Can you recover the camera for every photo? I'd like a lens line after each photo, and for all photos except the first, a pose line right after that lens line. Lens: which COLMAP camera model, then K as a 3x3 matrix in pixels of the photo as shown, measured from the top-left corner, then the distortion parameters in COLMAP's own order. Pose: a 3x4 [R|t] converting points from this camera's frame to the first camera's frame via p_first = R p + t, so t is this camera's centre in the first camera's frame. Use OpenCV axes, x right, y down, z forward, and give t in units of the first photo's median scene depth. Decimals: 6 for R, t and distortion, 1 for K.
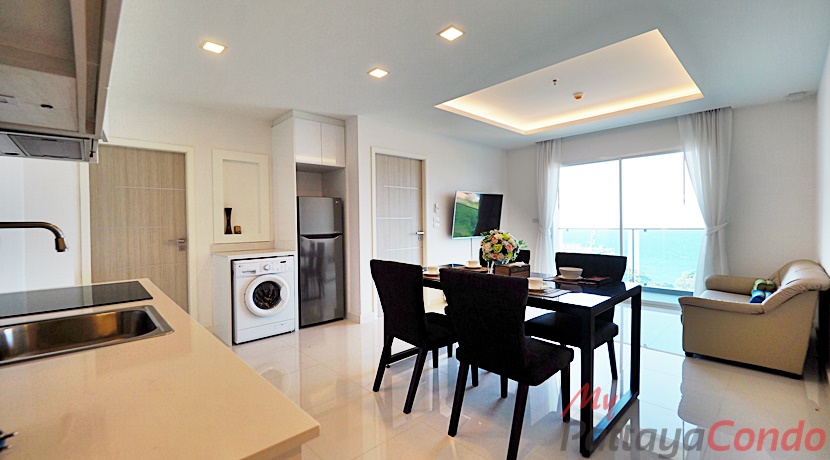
lens RADIAL K [[346.5, 0, 409.1], [0, 346.5, 230.0], [0, 0, 1]] dist [-0.008665, -0.000322]
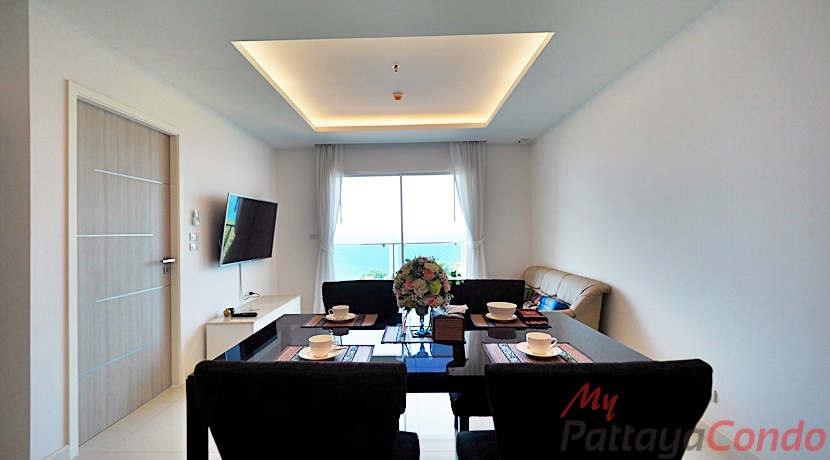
lens RADIAL K [[346.5, 0, 405.4], [0, 346.5, 227.7], [0, 0, 1]] dist [-0.008665, -0.000322]
pose [[0.691644, 0.011238, 0.722152, -0.132472], [0.023628, 0.998992, -0.038176, -0.017899], [-0.721852, 0.043467, 0.690681, 0.388538]]
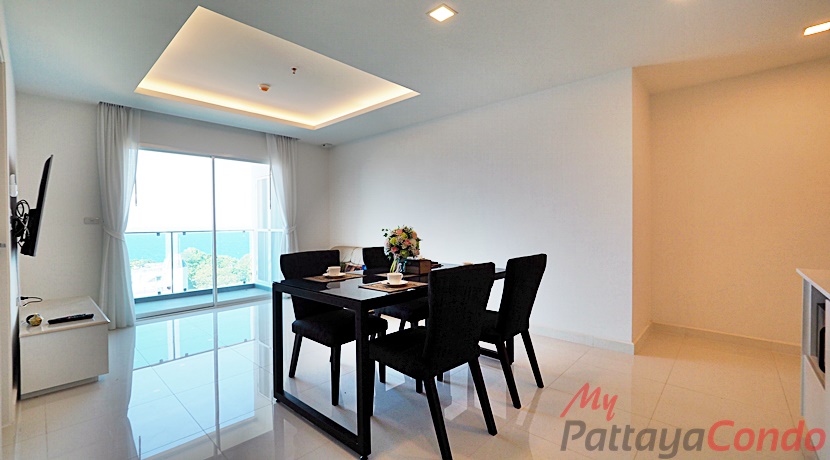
lens RADIAL K [[346.5, 0, 407.0], [0, 346.5, 231.5], [0, 0, 1]] dist [-0.008665, -0.000322]
pose [[-0.060278, -0.012197, 0.998107, -0.471983], [0.027011, 0.999539, 0.013846, -0.000552], [-0.997816, 0.027794, -0.059921, 0.681246]]
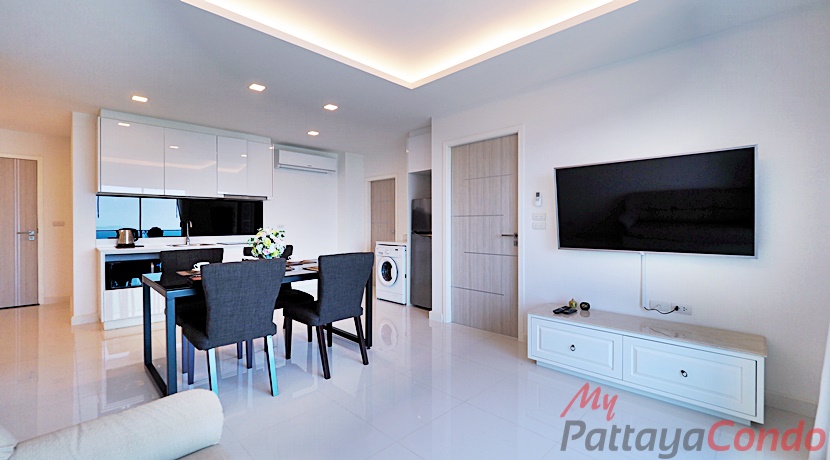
lens RADIAL K [[346.5, 0, 420.7], [0, 346.5, 224.9], [0, 0, 1]] dist [-0.008665, -0.000322]
pose [[0.041585, 0.016824, -0.998993, 0.904188], [-0.021747, 0.999637, 0.015930, -0.024876], [0.998898, 0.021063, 0.041936, 0.949952]]
